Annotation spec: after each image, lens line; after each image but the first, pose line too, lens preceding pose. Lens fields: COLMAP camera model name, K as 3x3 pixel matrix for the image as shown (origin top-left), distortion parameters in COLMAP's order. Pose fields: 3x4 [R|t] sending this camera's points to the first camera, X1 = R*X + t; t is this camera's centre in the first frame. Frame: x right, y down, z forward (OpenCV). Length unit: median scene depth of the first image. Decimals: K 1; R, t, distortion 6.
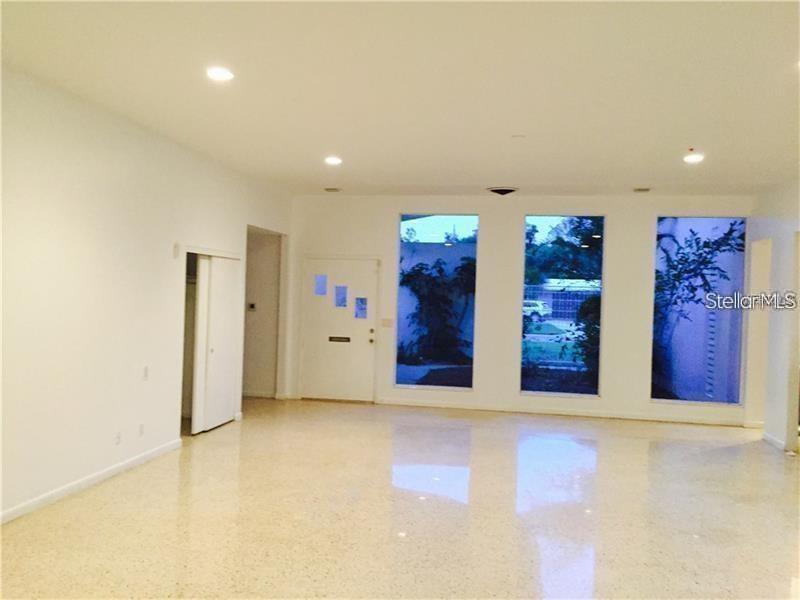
lens RADIAL K [[663.0, 0, 400.0], [0, 663.0, 300.0], [0, 0, 1]] dist [-0.001465, 0.000097]
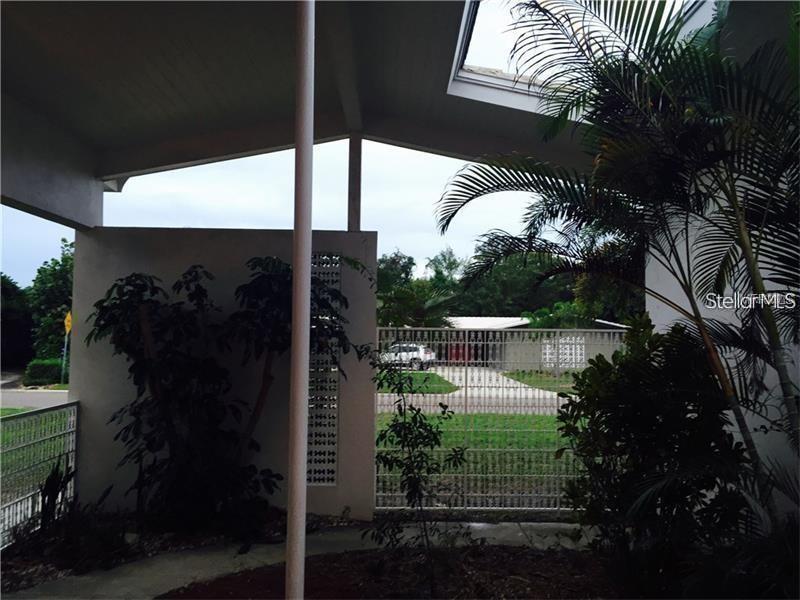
lens RADIAL K [[663.0, 0, 400.0], [0, 663.0, 300.0], [0, 0, 1]] dist [-0.001465, 0.000097]
pose [[0.982771, -0.007300, 0.184684, 0.105357], [0.018408, 0.998117, -0.058504, -0.016049], [-0.183910, 0.060896, 0.981055, 0.595074]]
